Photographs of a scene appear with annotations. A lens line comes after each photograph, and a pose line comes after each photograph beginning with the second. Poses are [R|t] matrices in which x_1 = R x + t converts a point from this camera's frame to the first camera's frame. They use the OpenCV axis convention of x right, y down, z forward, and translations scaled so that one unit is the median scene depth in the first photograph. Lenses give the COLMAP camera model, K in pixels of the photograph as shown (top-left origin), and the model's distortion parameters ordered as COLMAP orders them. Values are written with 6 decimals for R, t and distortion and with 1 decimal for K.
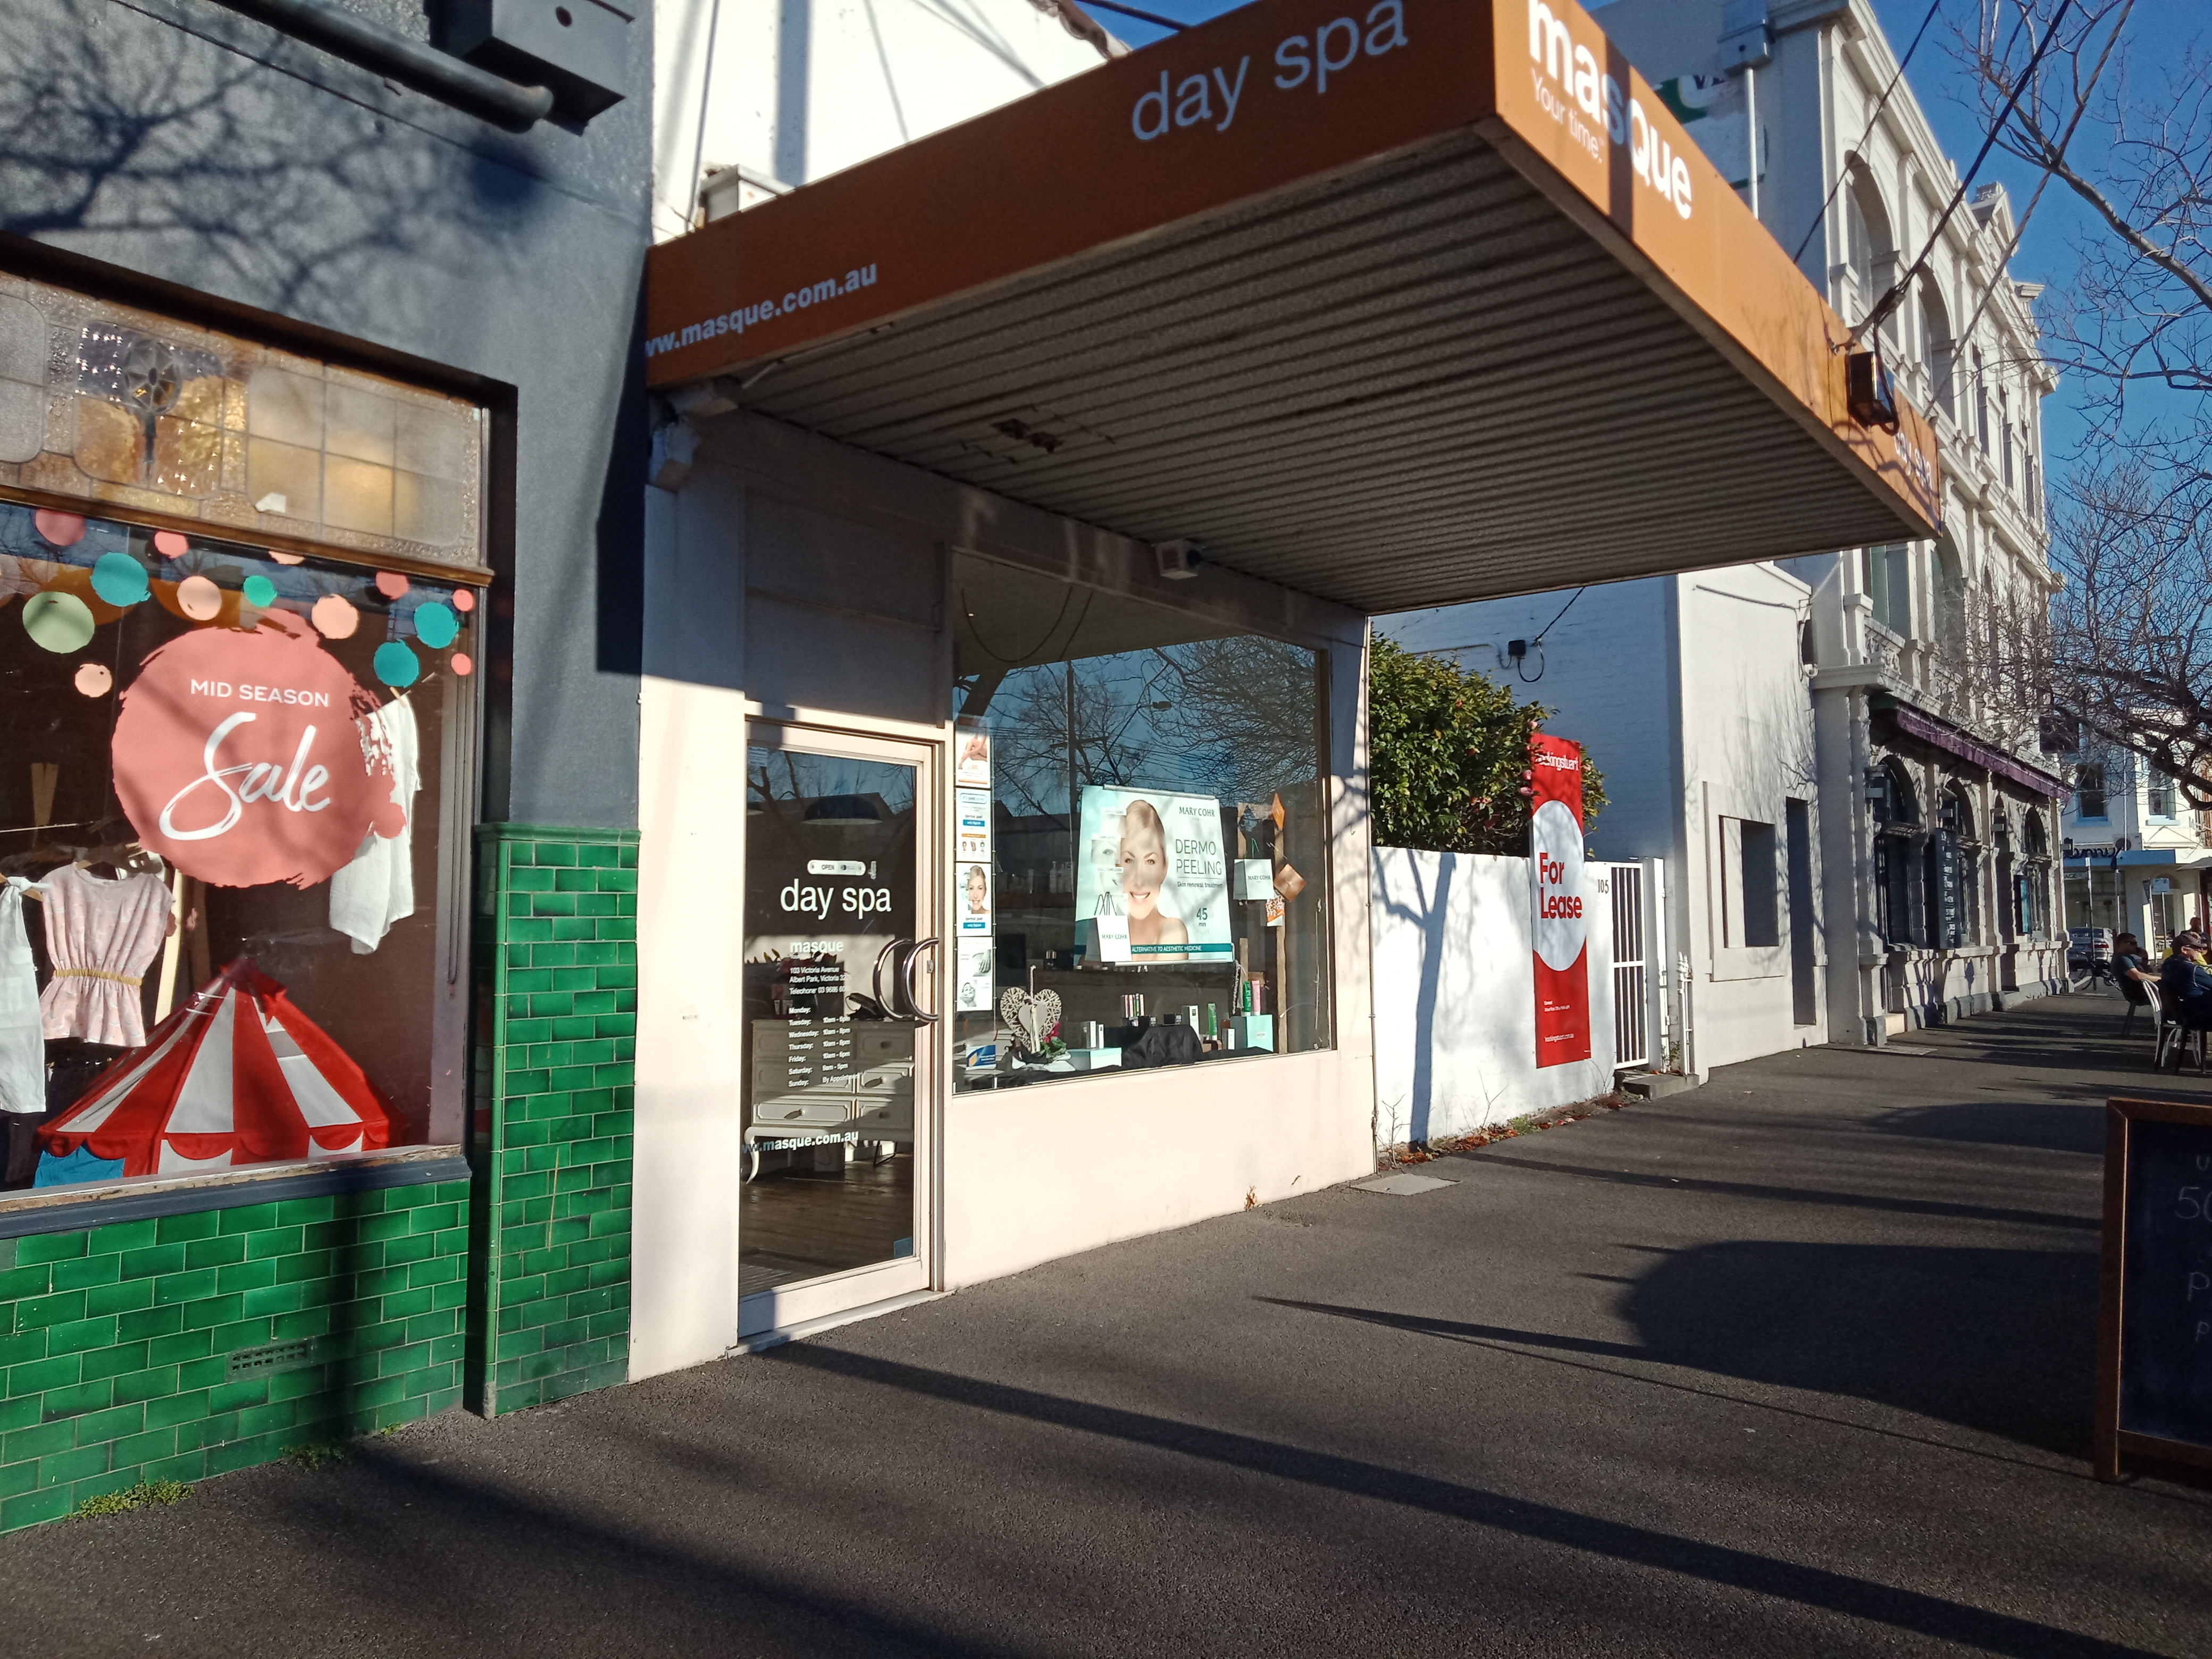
lens RADIAL K [[1557.0, 0, 1103.8], [0, 1557.0, 819.1], [0, 0, 1]] dist [-0.002185, 0.000432]
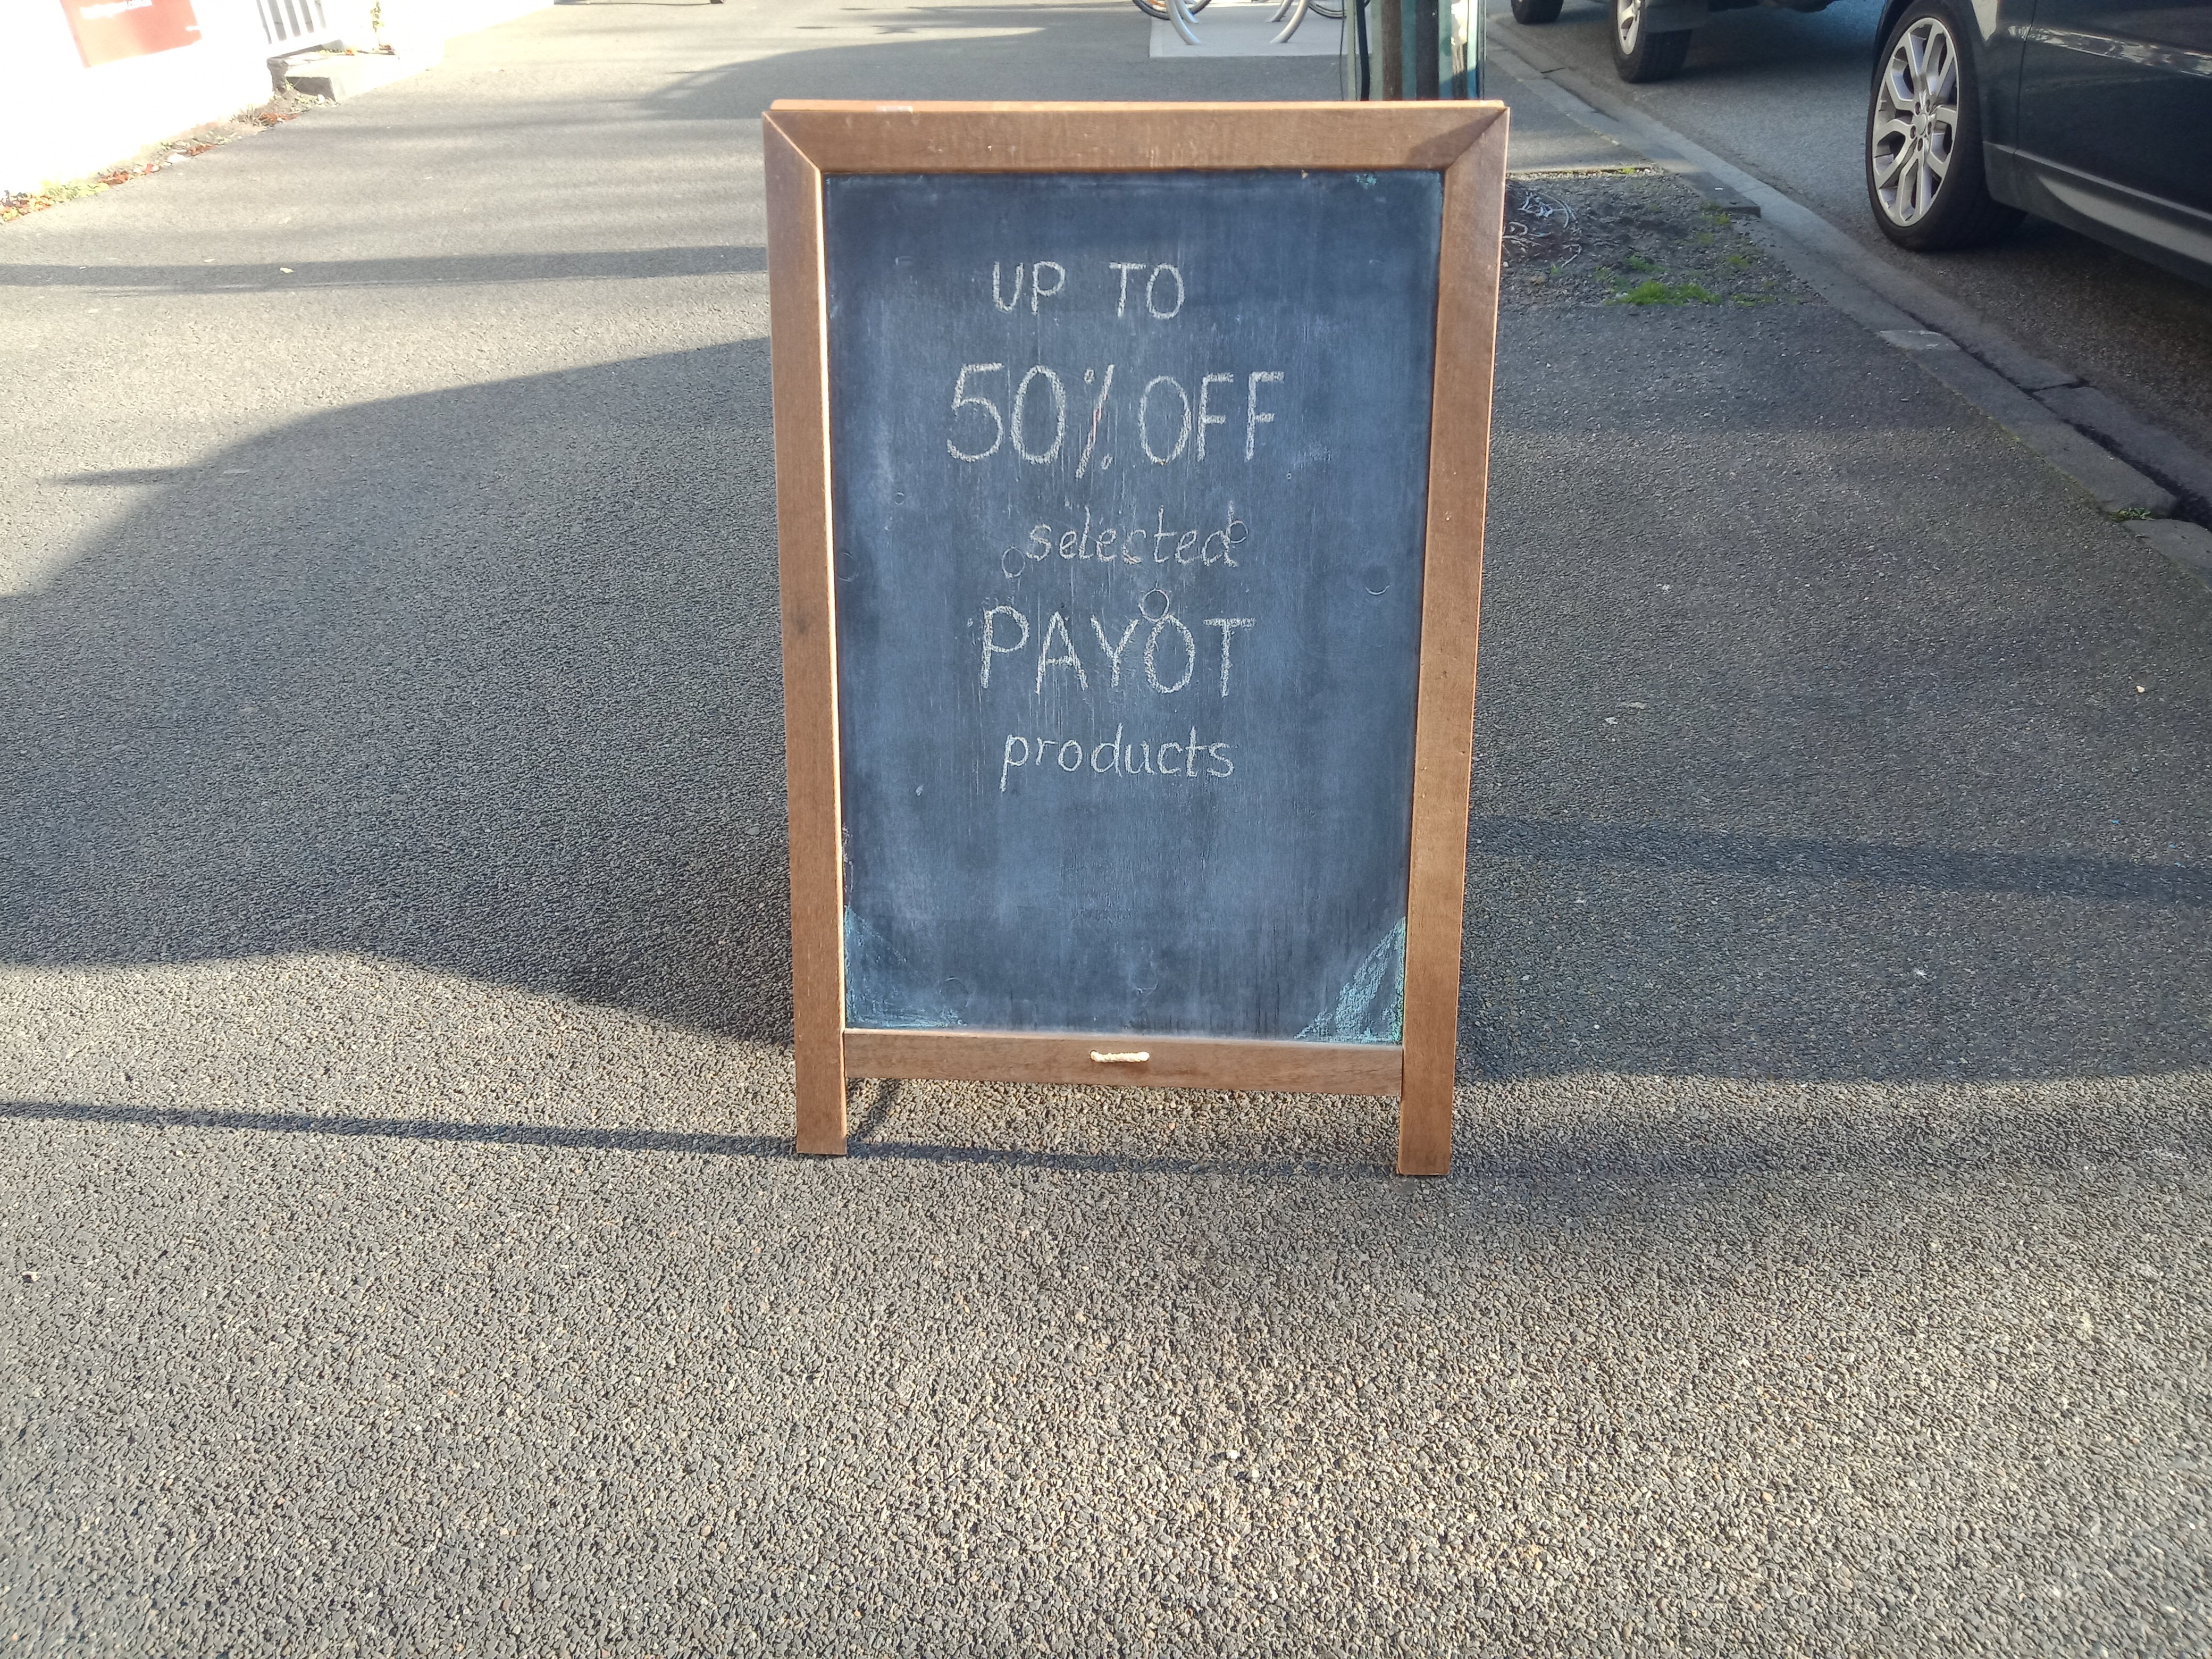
lens RADIAL K [[1557.0, 0, 1100.2], [0, 1557.0, 831.1], [0, 0, 1]] dist [-0.002185, 0.000432]
pose [[0.798483, -0.353397, 0.487376, 0.202082], [-0.003780, 0.806612, 0.591069, 0.046718], [-0.602006, -0.473801, 0.642730, 0.279844]]
